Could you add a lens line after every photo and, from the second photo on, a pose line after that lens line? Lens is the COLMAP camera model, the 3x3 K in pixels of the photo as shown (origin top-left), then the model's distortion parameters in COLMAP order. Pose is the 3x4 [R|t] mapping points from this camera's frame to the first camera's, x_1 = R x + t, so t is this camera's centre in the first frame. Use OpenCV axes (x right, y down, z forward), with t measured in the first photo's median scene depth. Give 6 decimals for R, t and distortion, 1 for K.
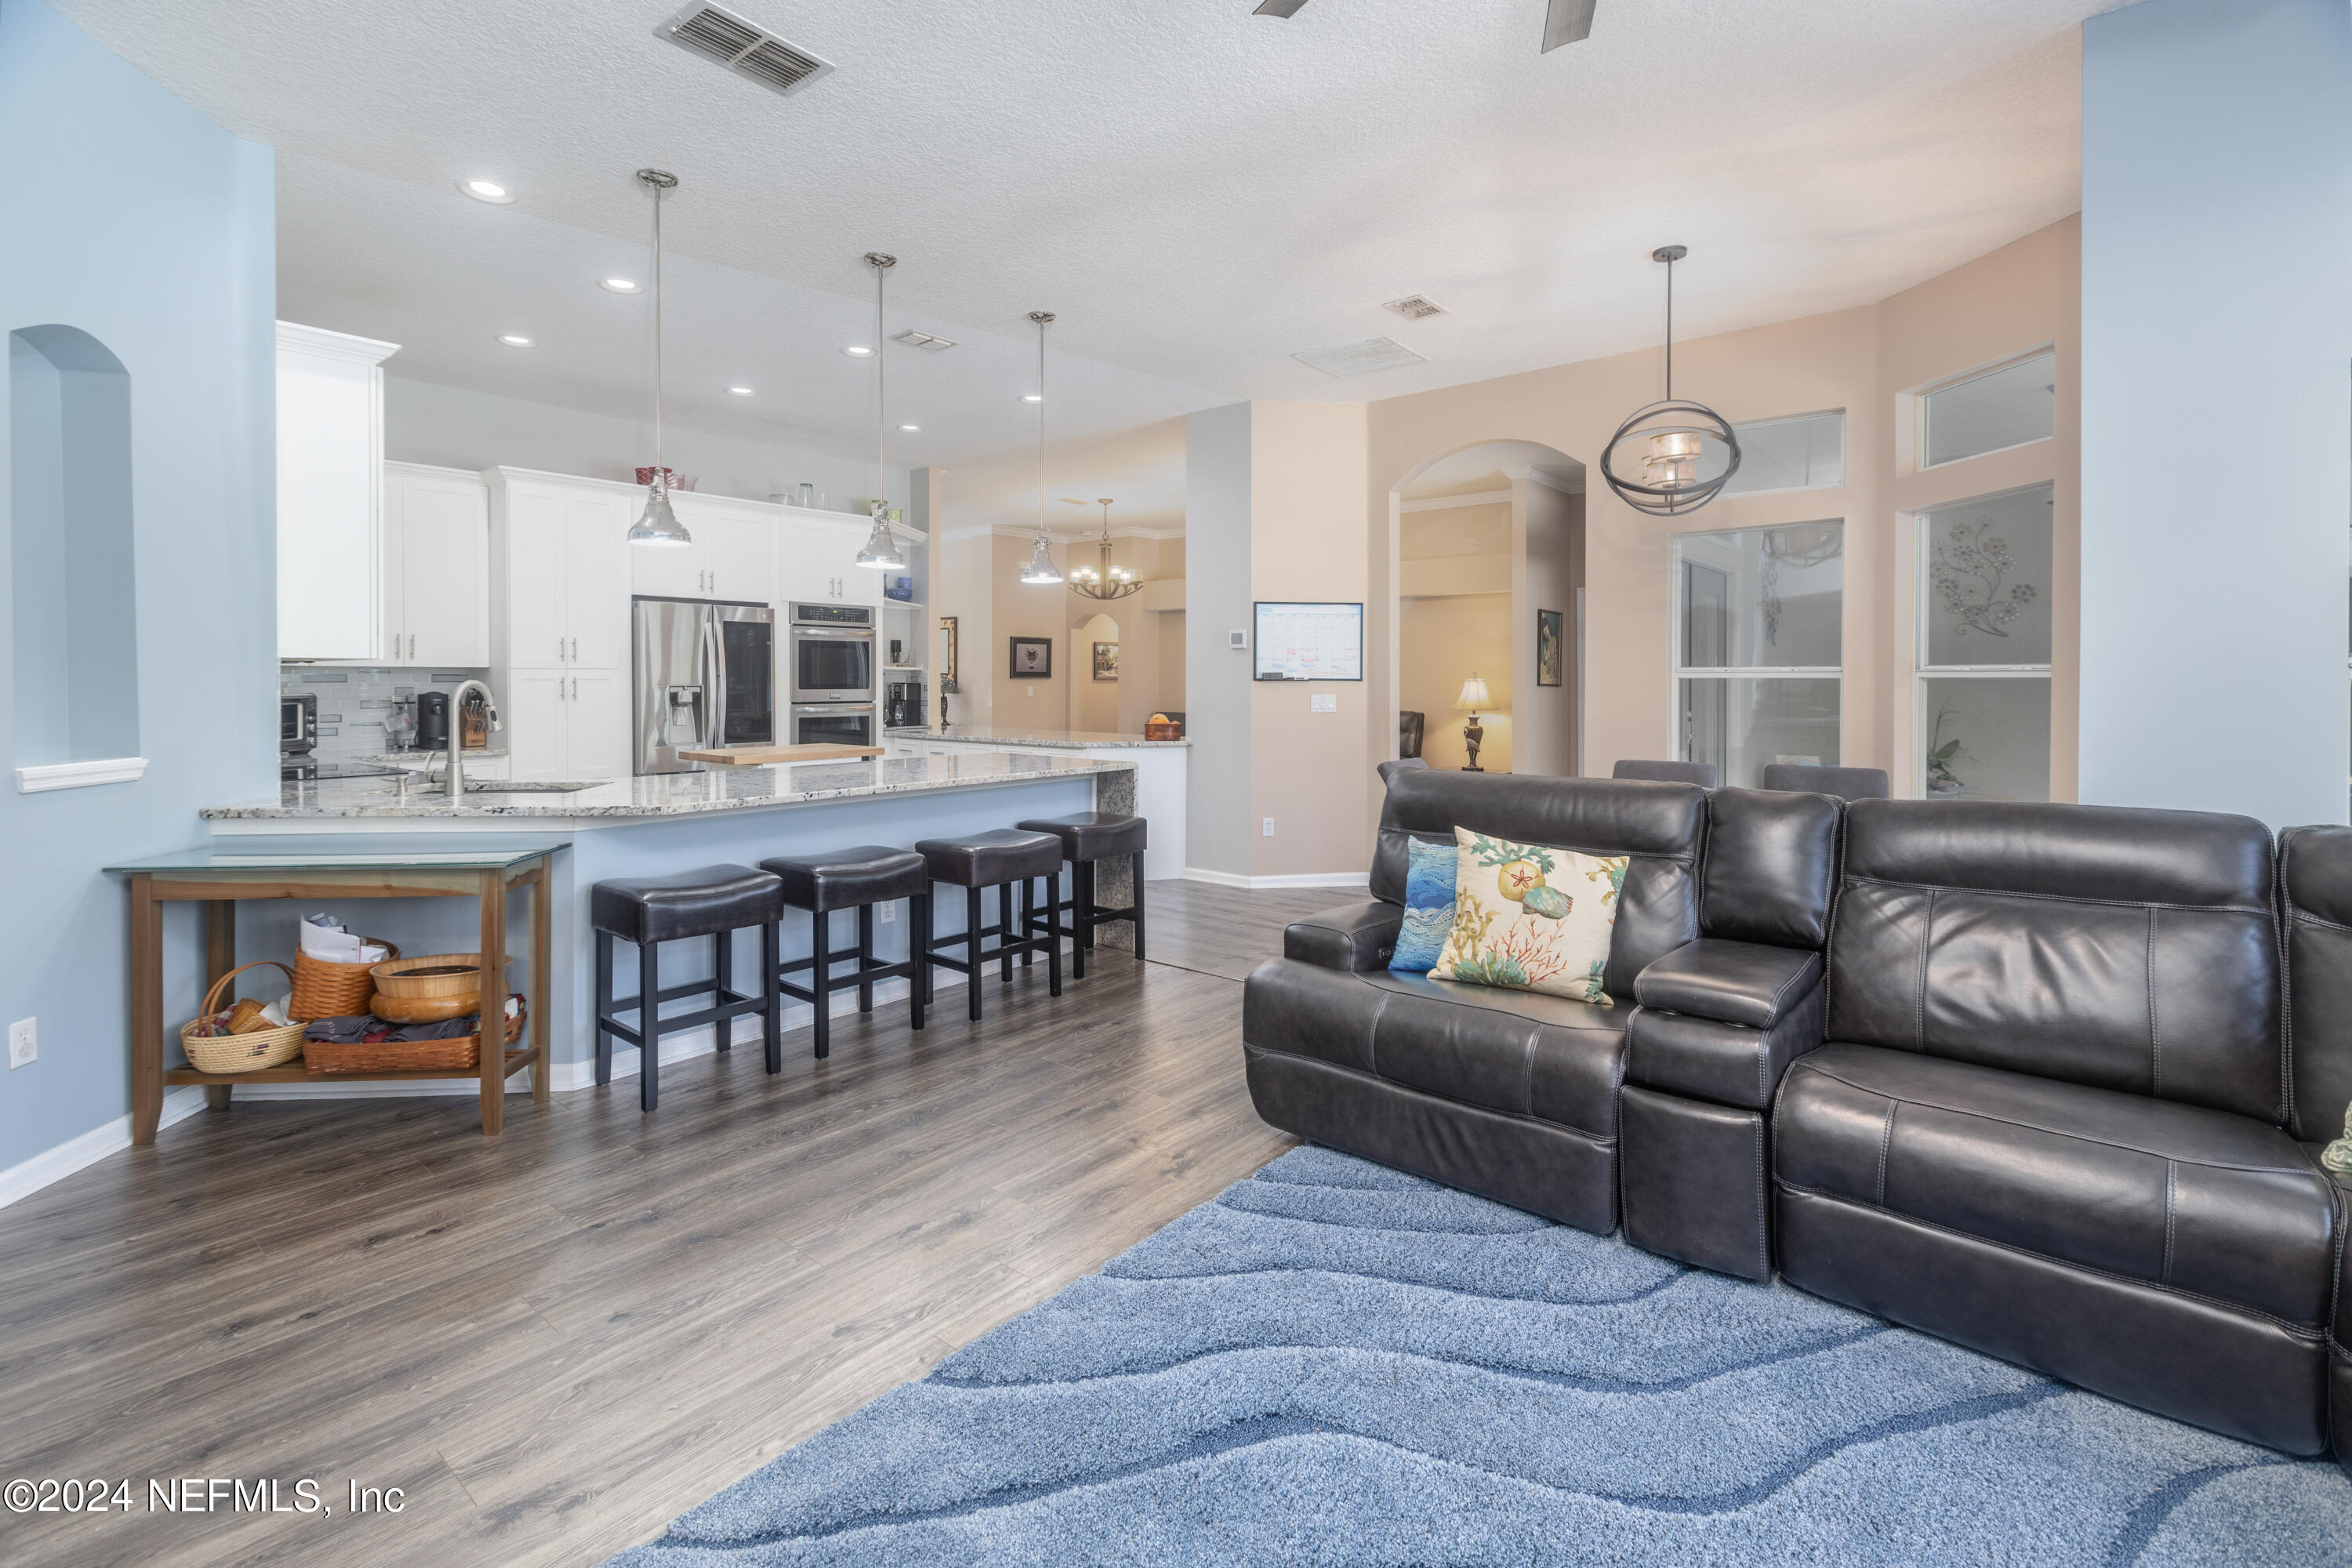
lens RADIAL K [[1067.3, 0, 1181.0], [0, 1067.3, 689.8], [0, 0, 1]] dist [0.004639, -0.000183]
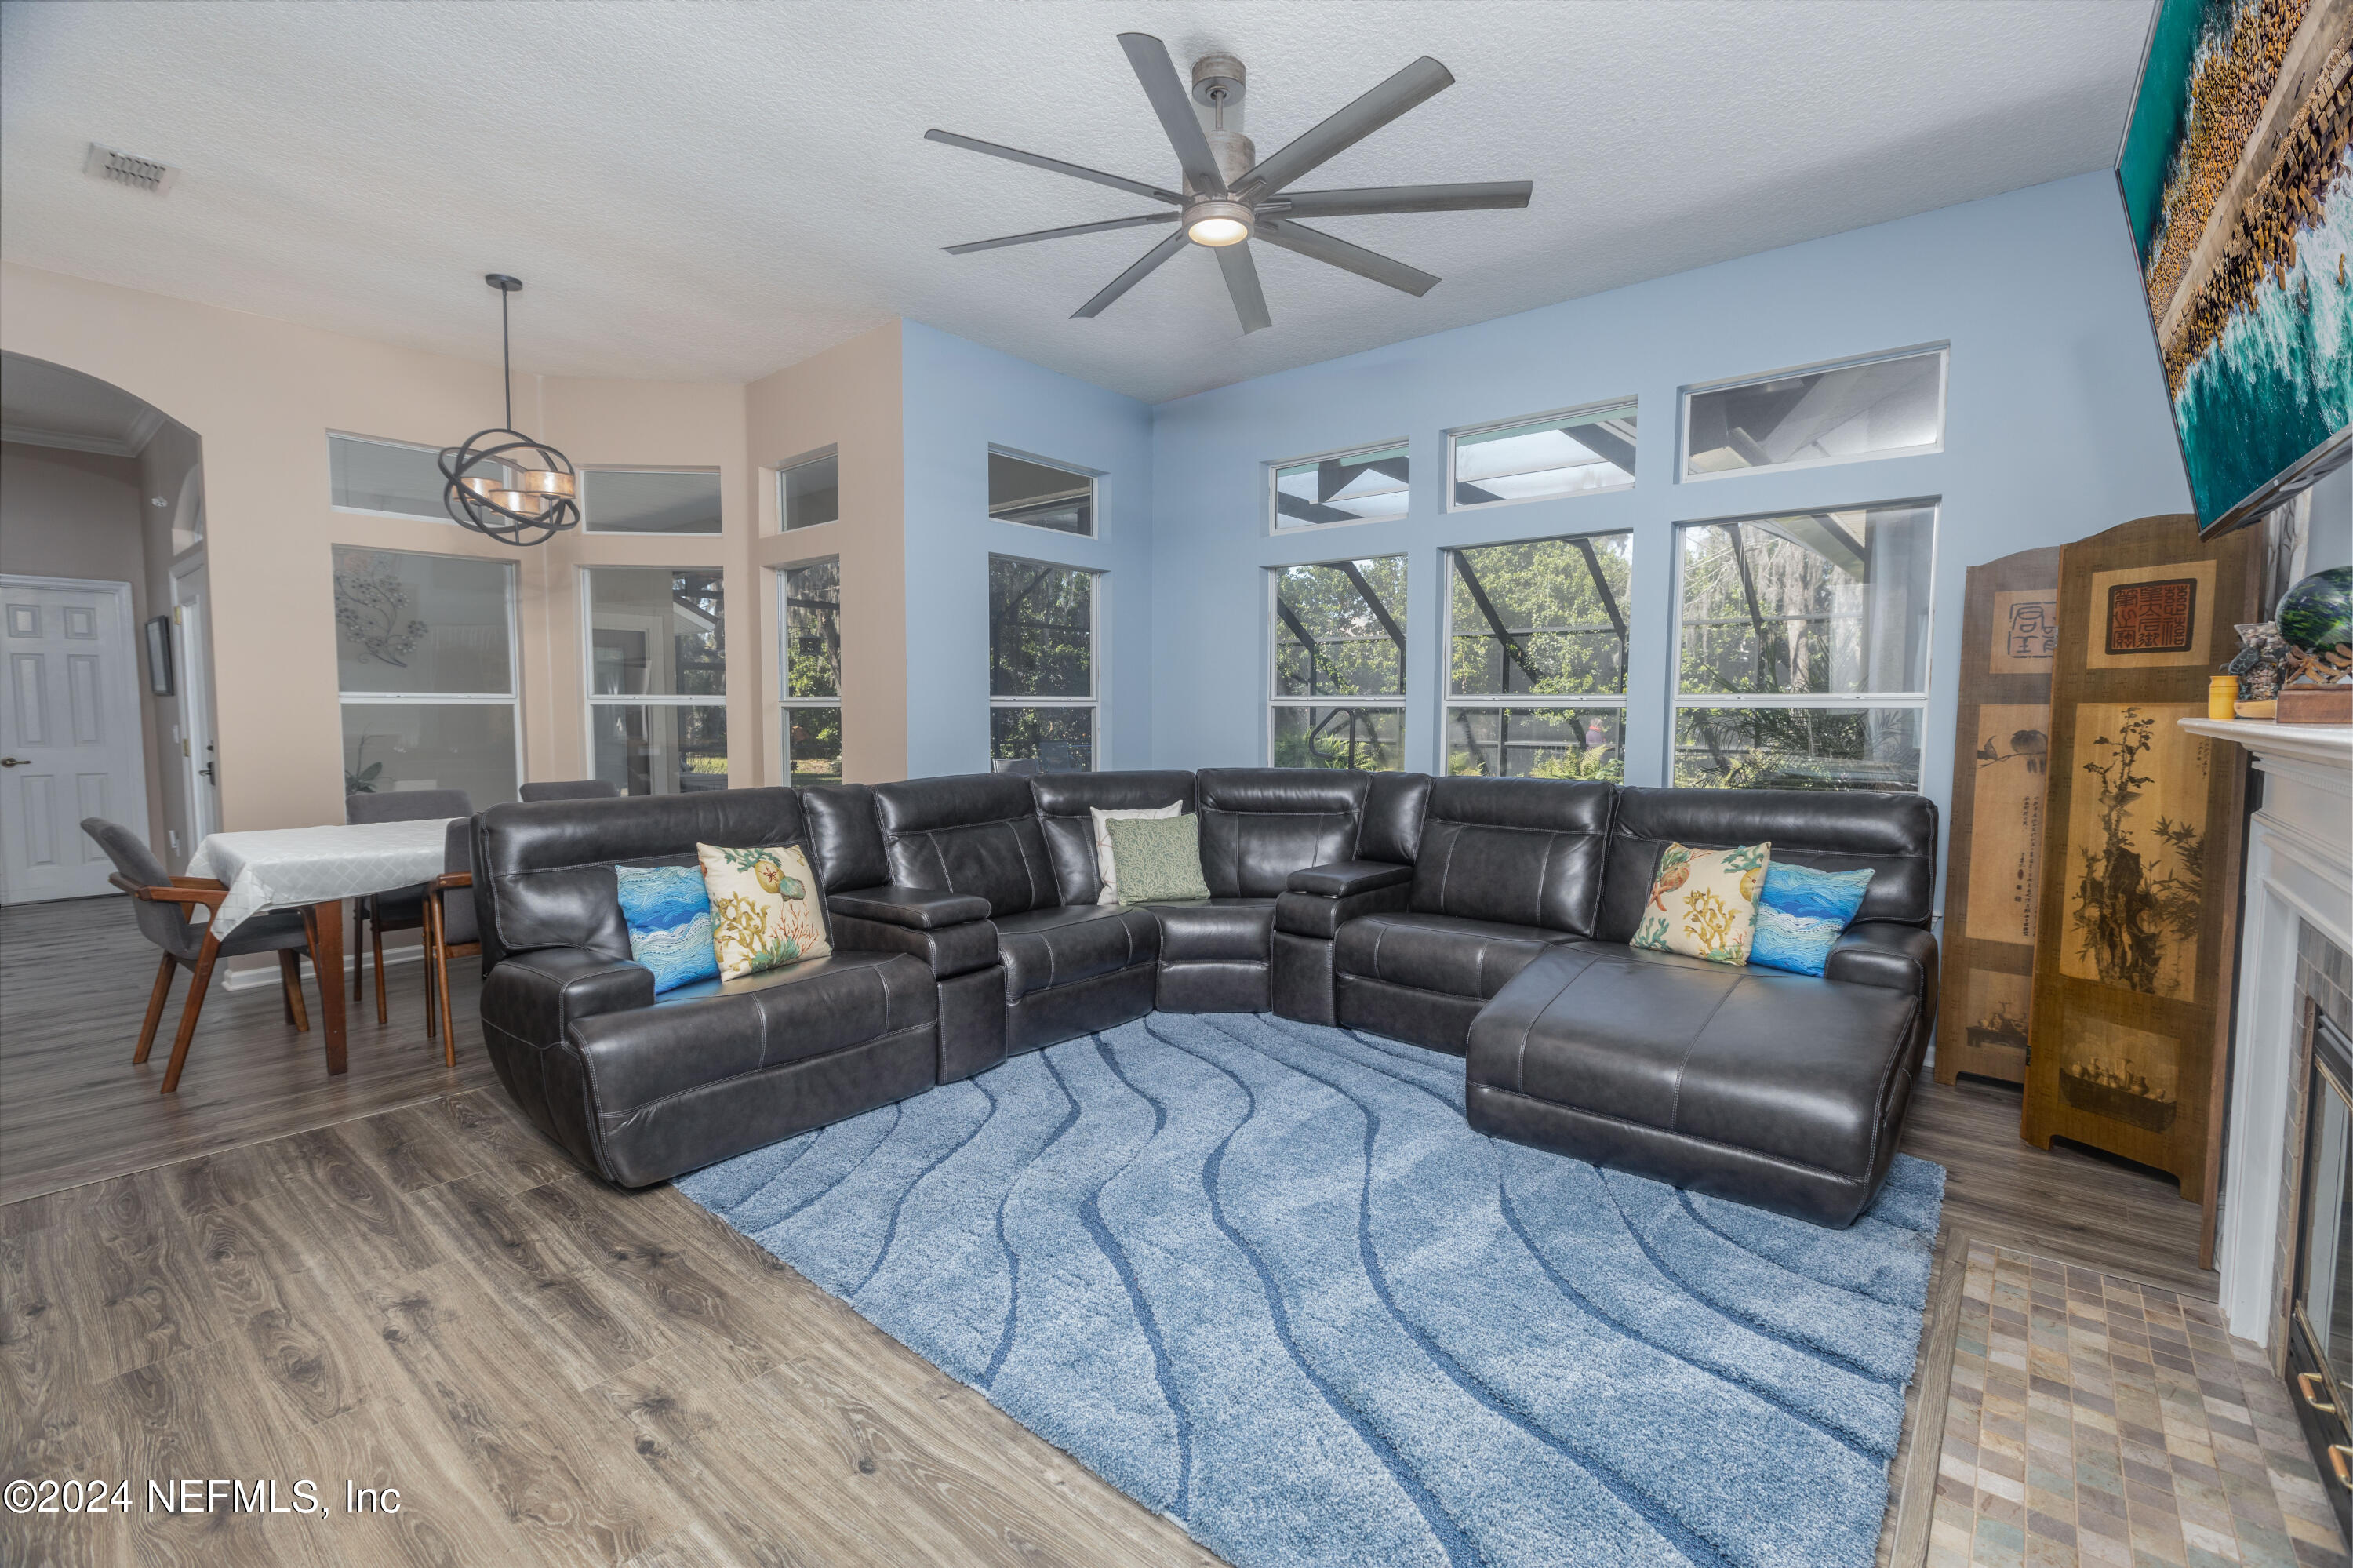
lens RADIAL K [[1029.5, 0, 1174.9], [0, 1029.5, 791.7], [0, 0, 1]] dist [-0.007317, 0.000715]
pose [[-0.001318, -0.076960, 0.997033, -0.335466], [0.004284, 0.997025, 0.076965, 0.000233], [-0.999990, 0.004373, -0.000984, 0.231445]]
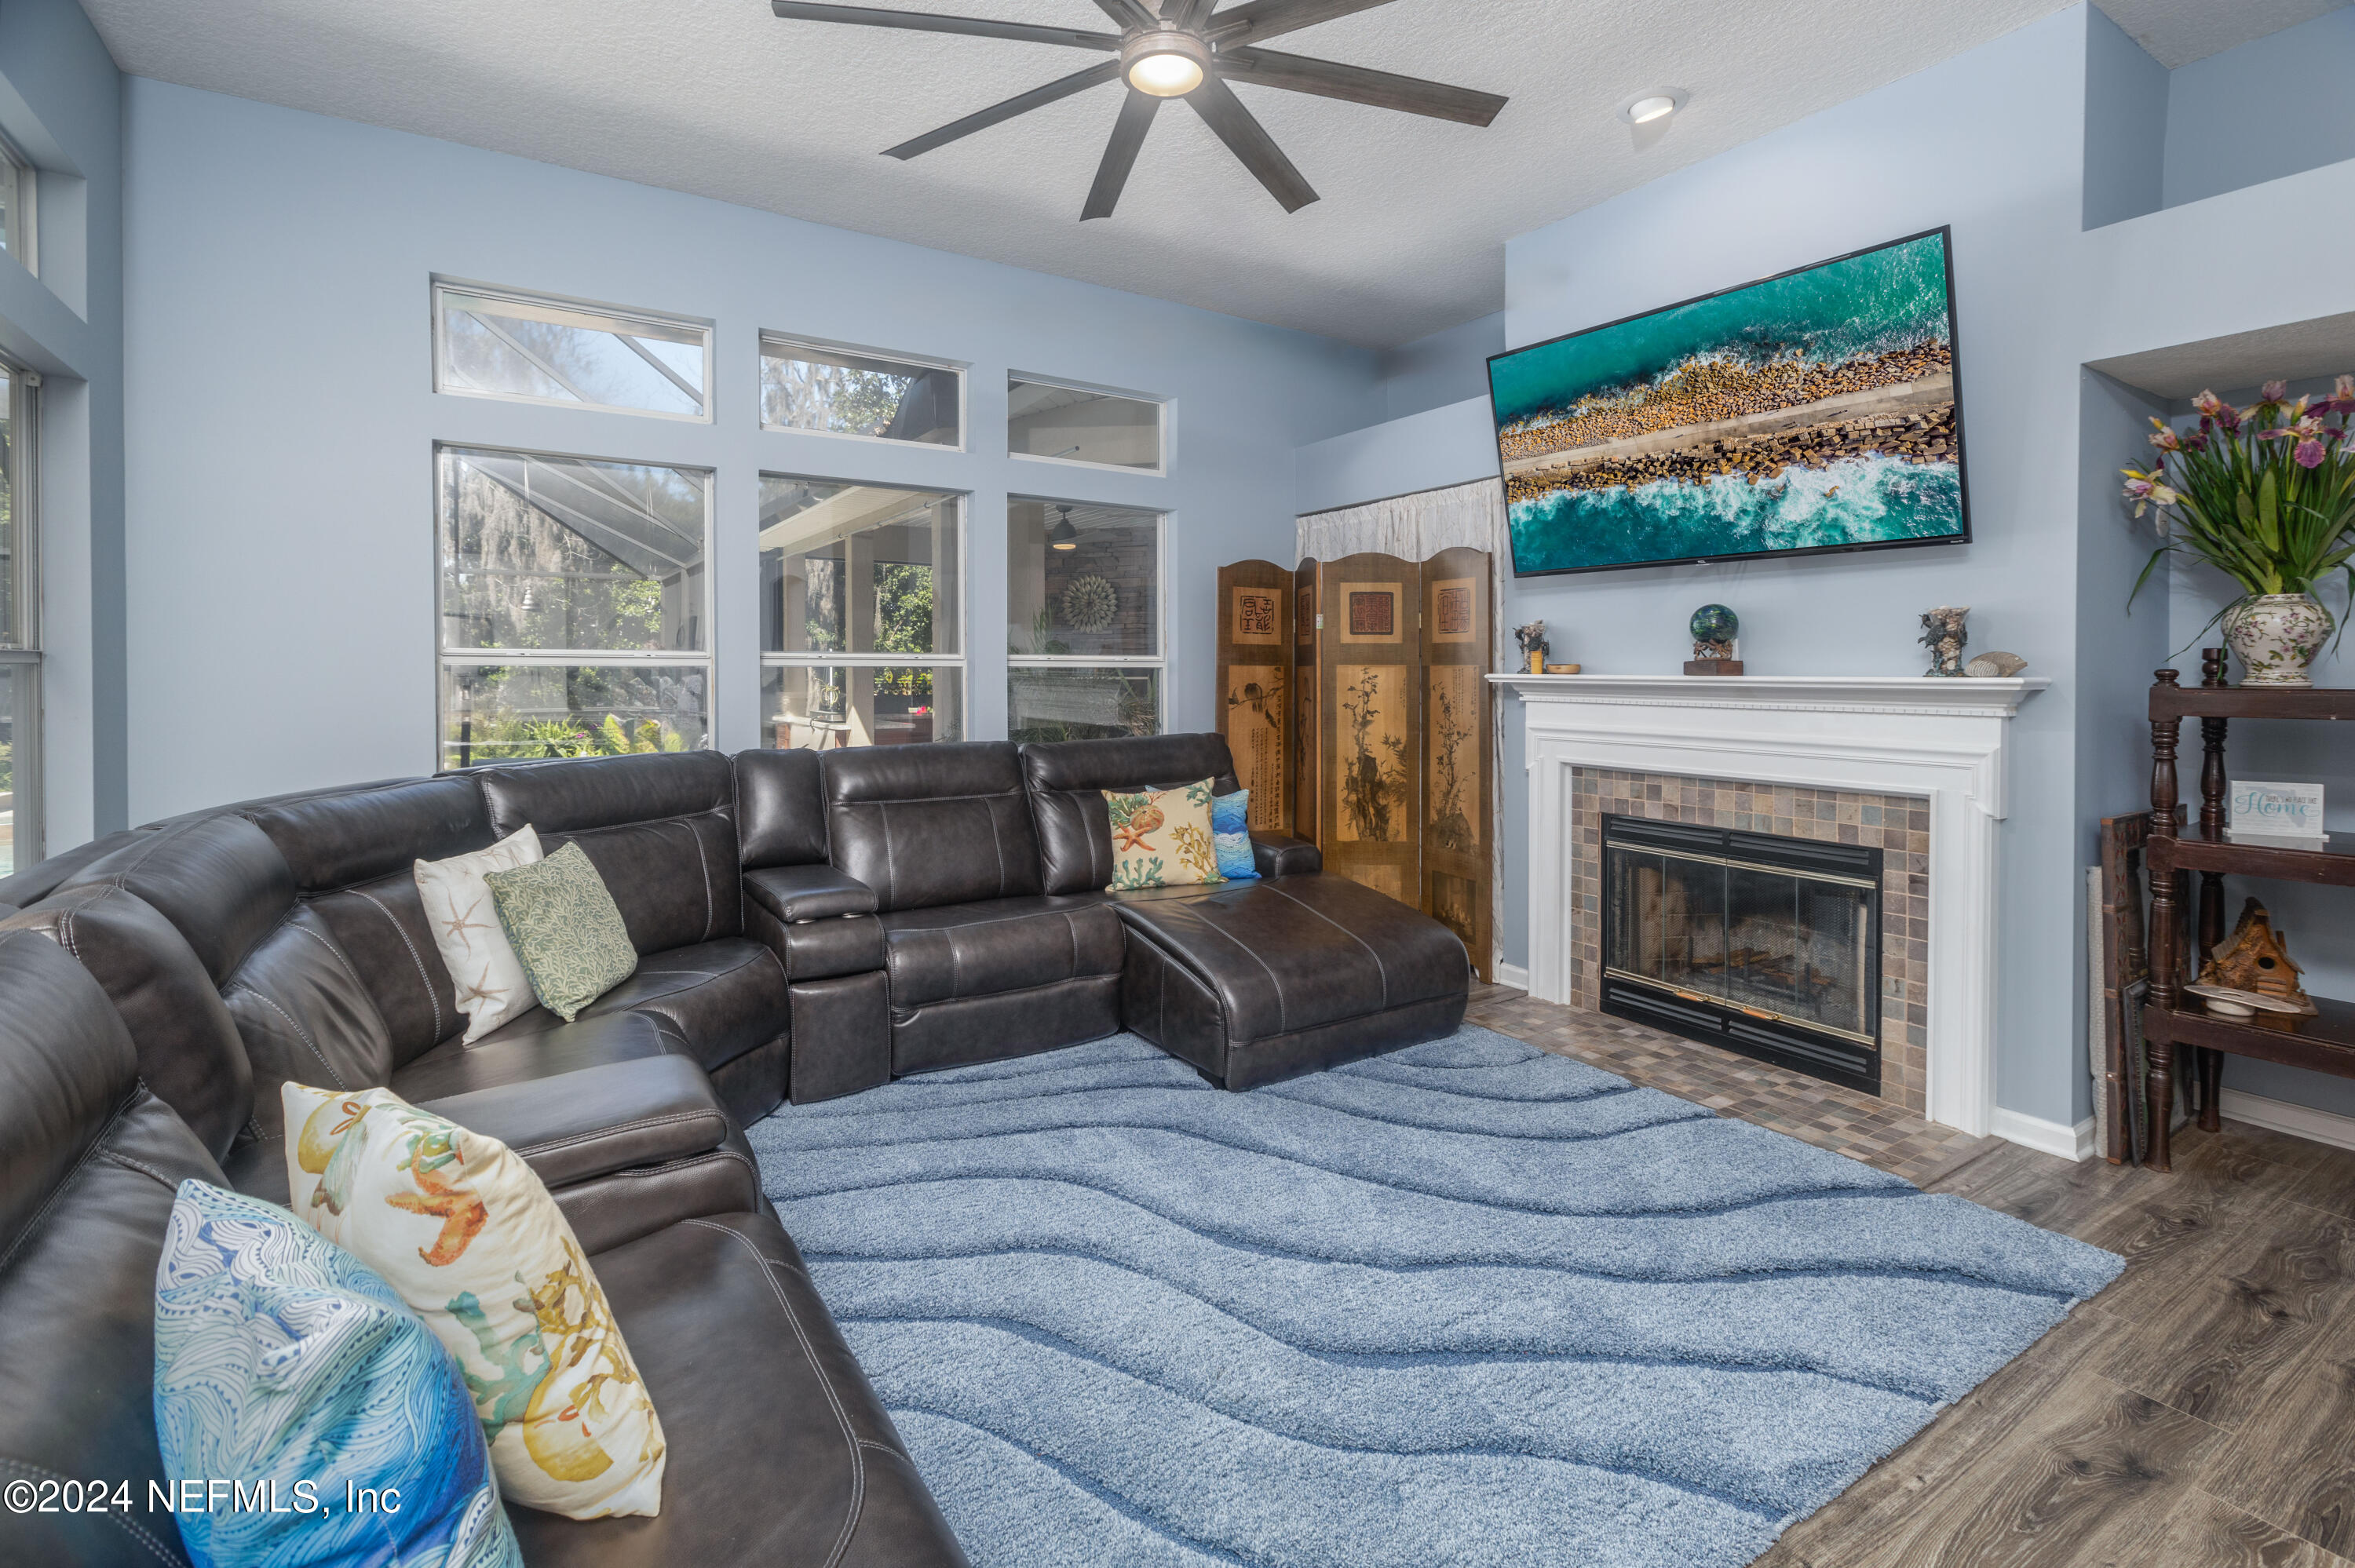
lens RADIAL K [[1068.5, 0, 1135.3], [0, 1068.5, 675.6], [0, 0, 1]] dist [0.004639, -0.000183]
pose [[-0.951149, -0.002434, 0.308722, -0.016008], [0.001540, 0.999919, 0.012628, -0.004117], [-0.308728, 0.012487, -0.951069, 0.539648]]
